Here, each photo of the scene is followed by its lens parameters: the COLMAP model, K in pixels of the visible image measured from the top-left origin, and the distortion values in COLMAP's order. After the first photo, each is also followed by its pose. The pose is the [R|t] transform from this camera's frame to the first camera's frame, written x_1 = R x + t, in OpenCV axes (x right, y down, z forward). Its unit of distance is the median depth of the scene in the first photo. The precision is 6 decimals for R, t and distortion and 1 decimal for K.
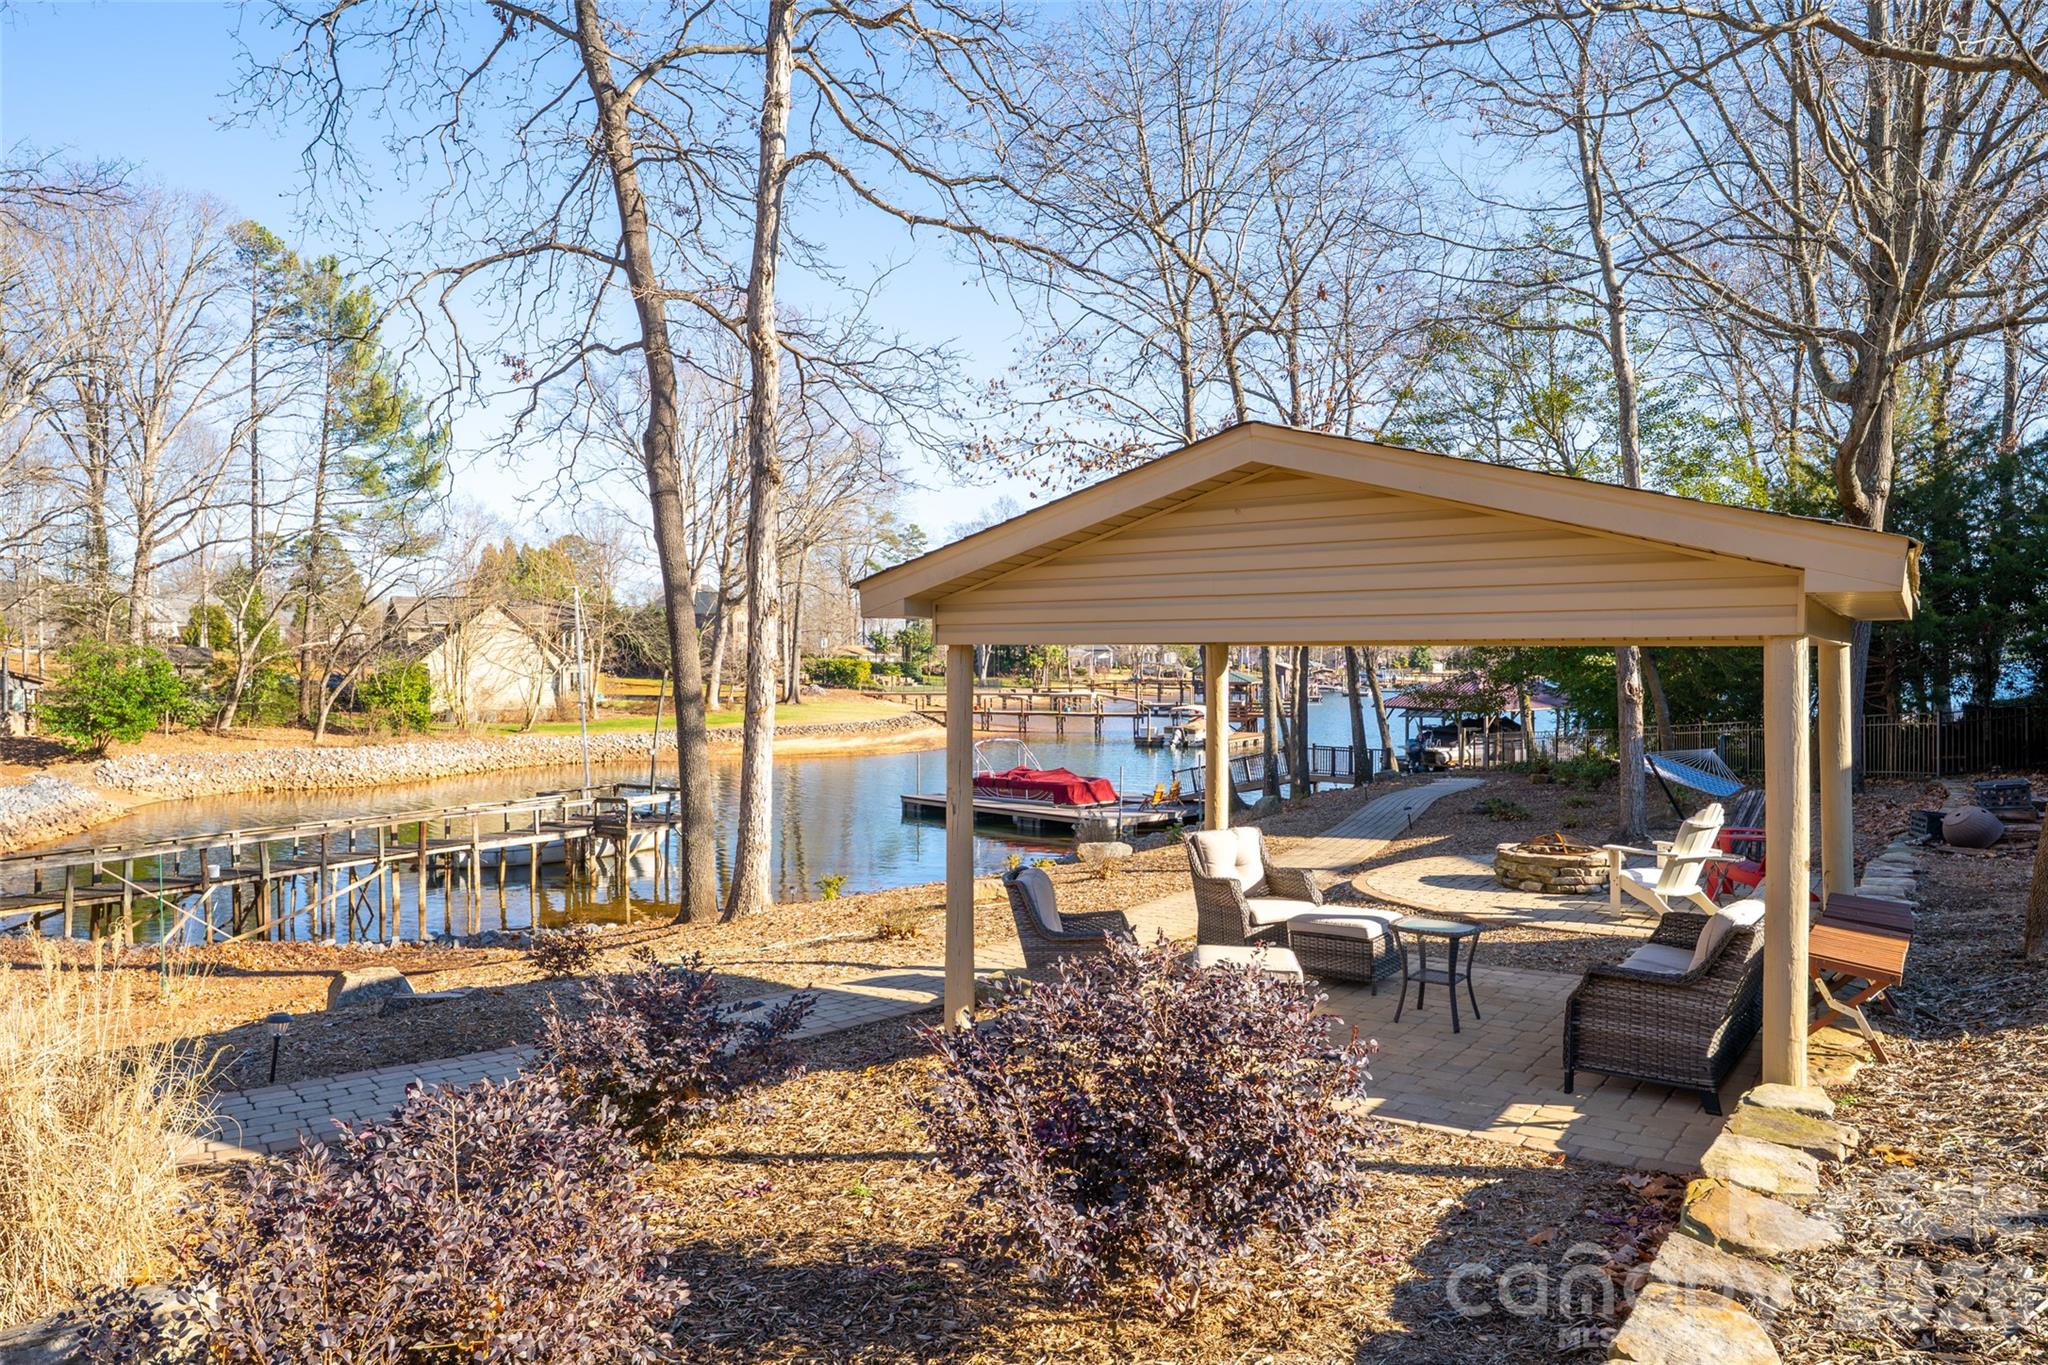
lens RADIAL K [[1366.4, 0, 1011.5], [0, 1366.4, 665.2], [0, 0, 1]] dist [0.020850, -0.003270]
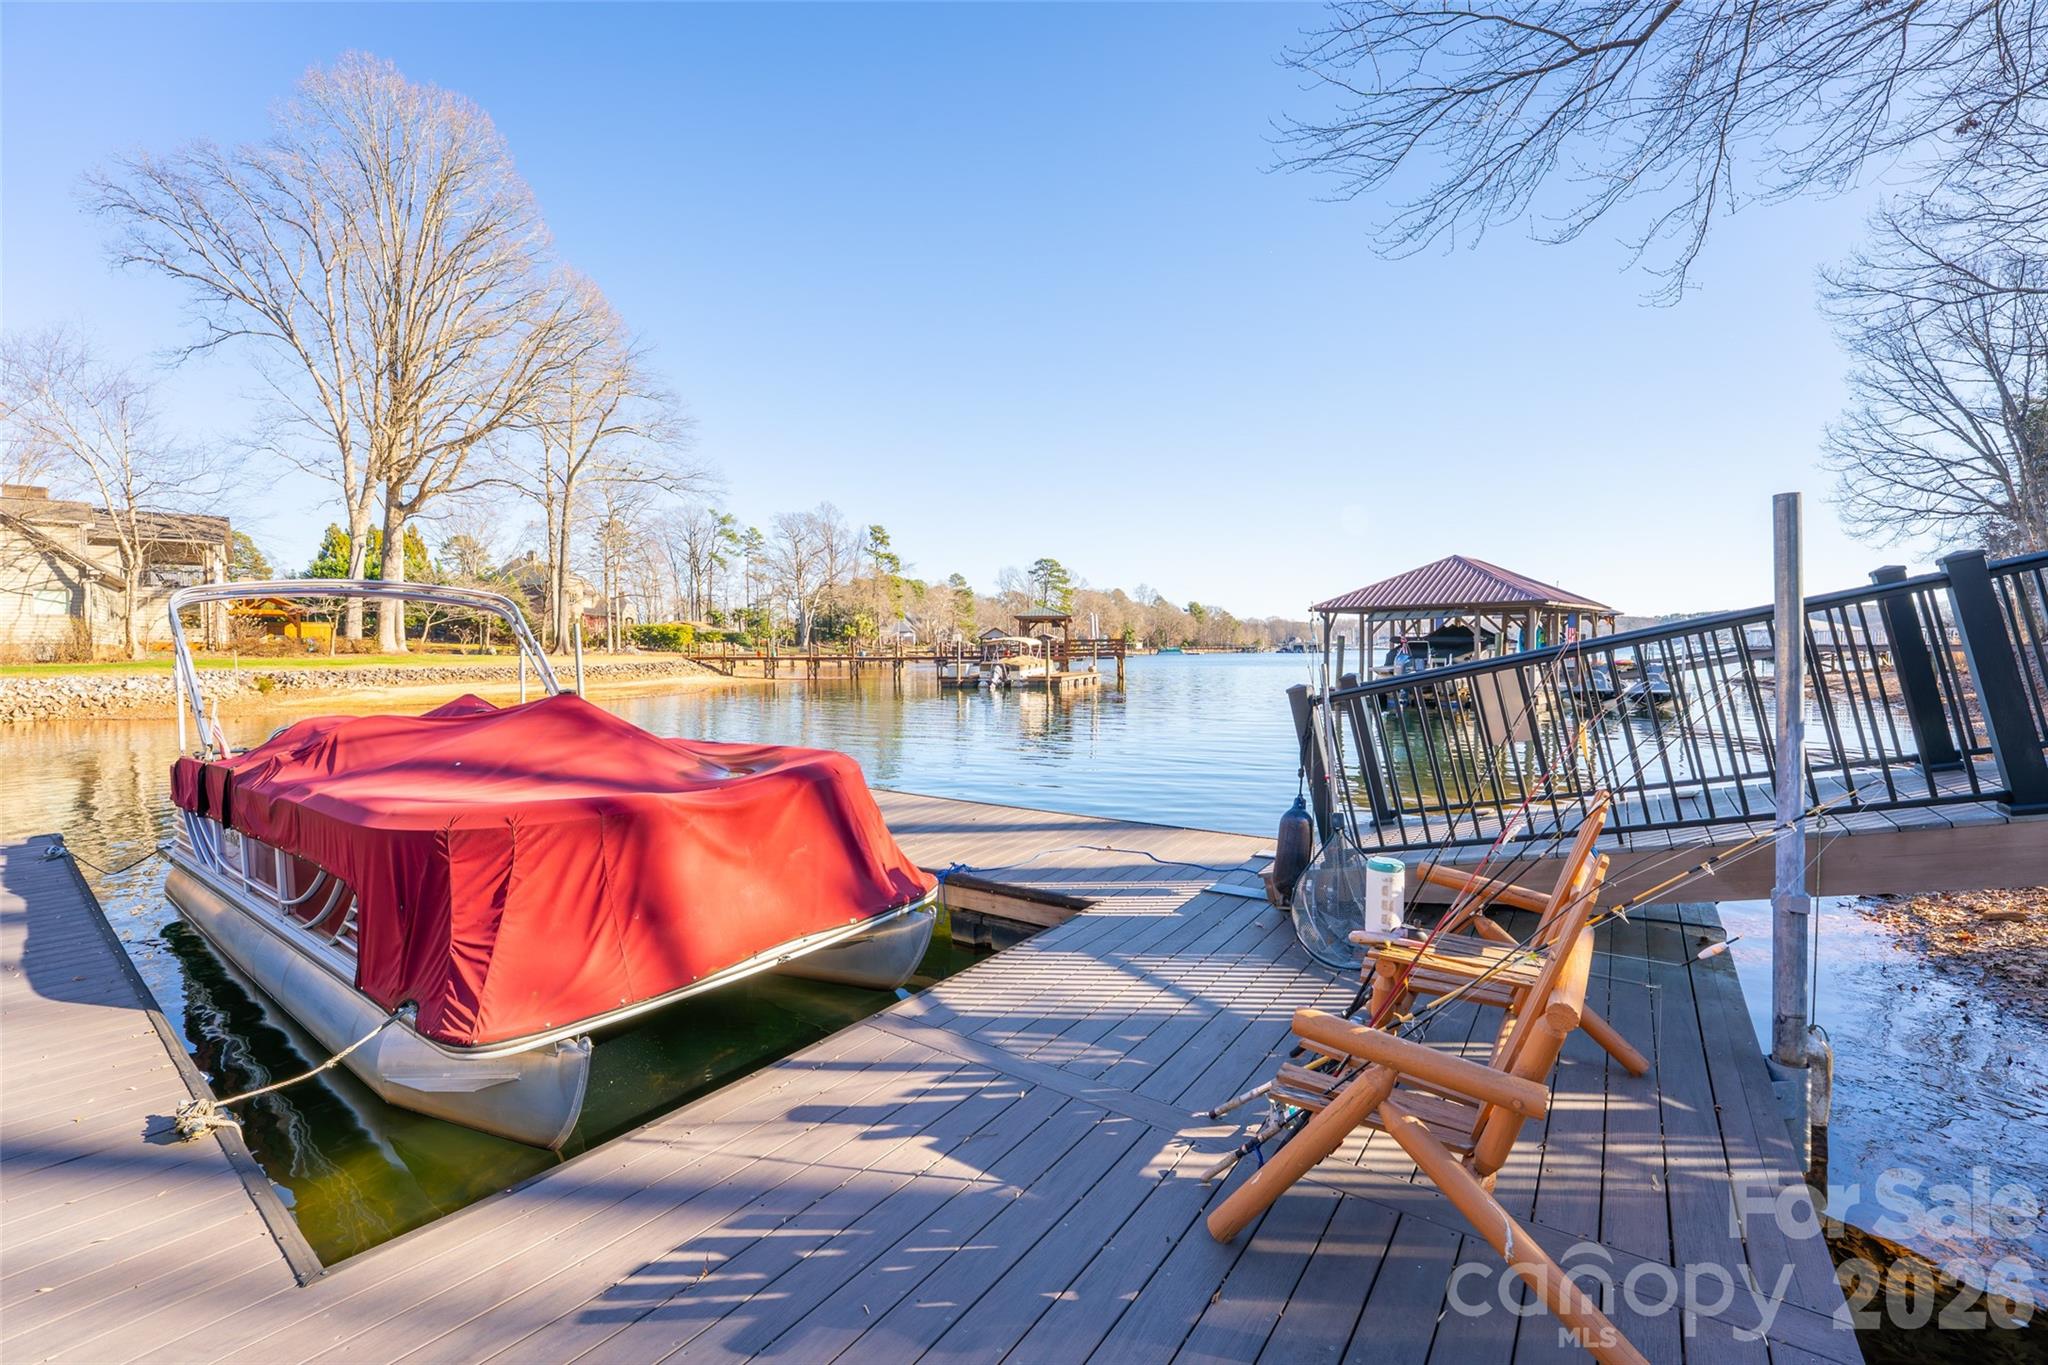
lens RADIAL K [[847.9, 0, 1019.5], [0, 847.9, 677.2], [0, 0, 1]] dist [-0.025398, -0.000543]
pose [[0.980712, -0.012891, 0.195031, 0.060739], [0.008084, 0.999644, 0.025419, 0.063891], [-0.195289, -0.023352, 0.980468, 0.806667]]
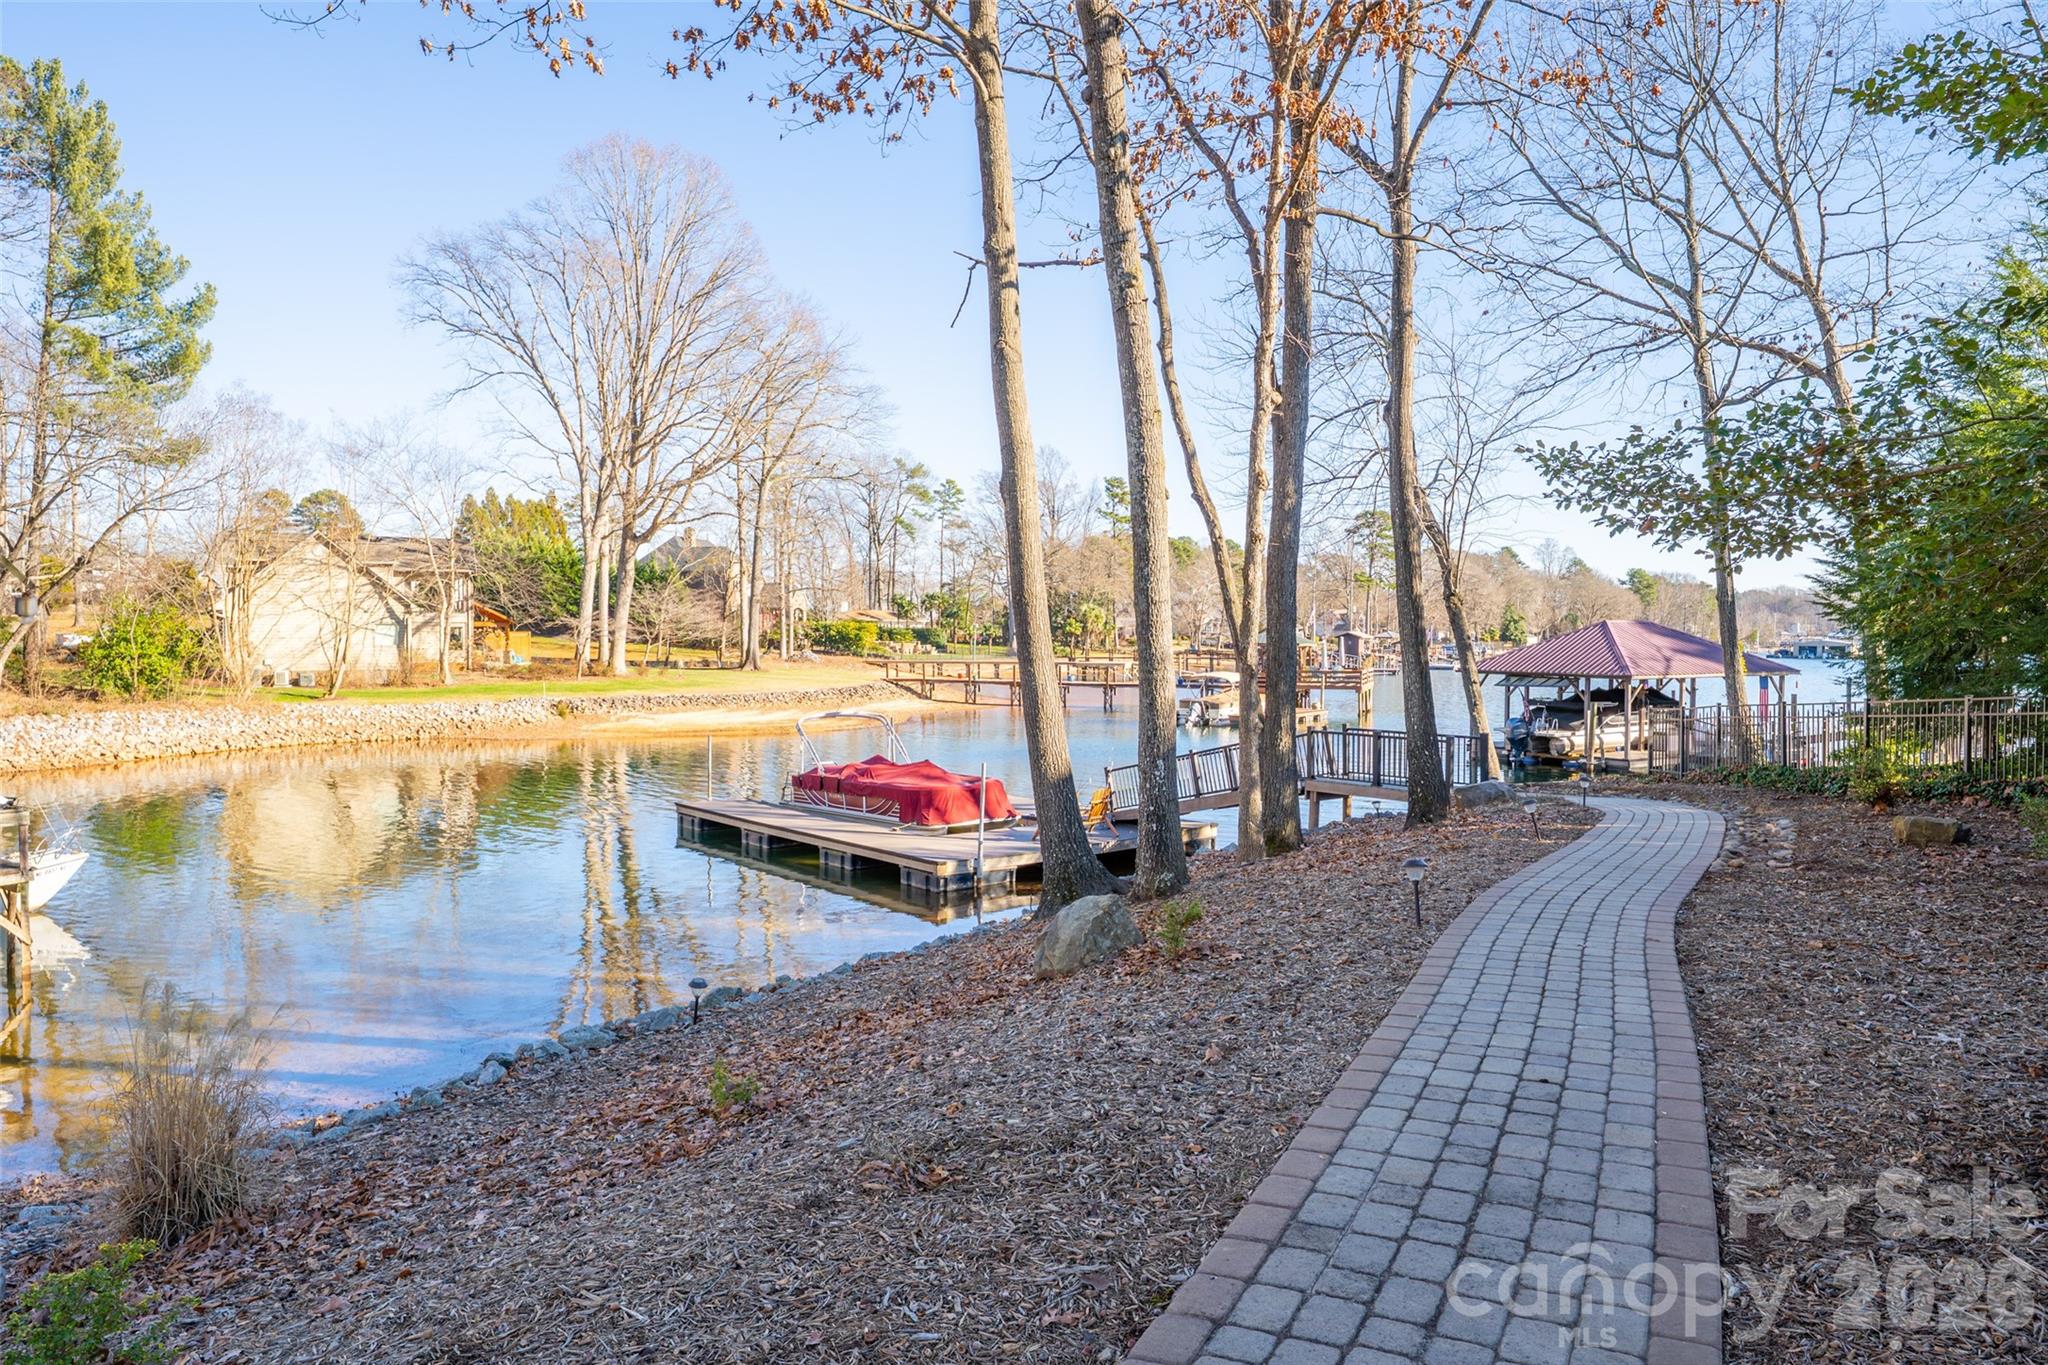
lens RADIAL K [[1366.4, 0, 1014.3], [0, 1366.4, 670.2], [0, 0, 1]] dist [0.020850, -0.003270]
pose [[0.998399, 0.006138, -0.056233, 0.097728], [-0.004954, 0.999763, 0.021181, 0.020376], [0.056350, -0.020868, 0.998193, 0.363869]]
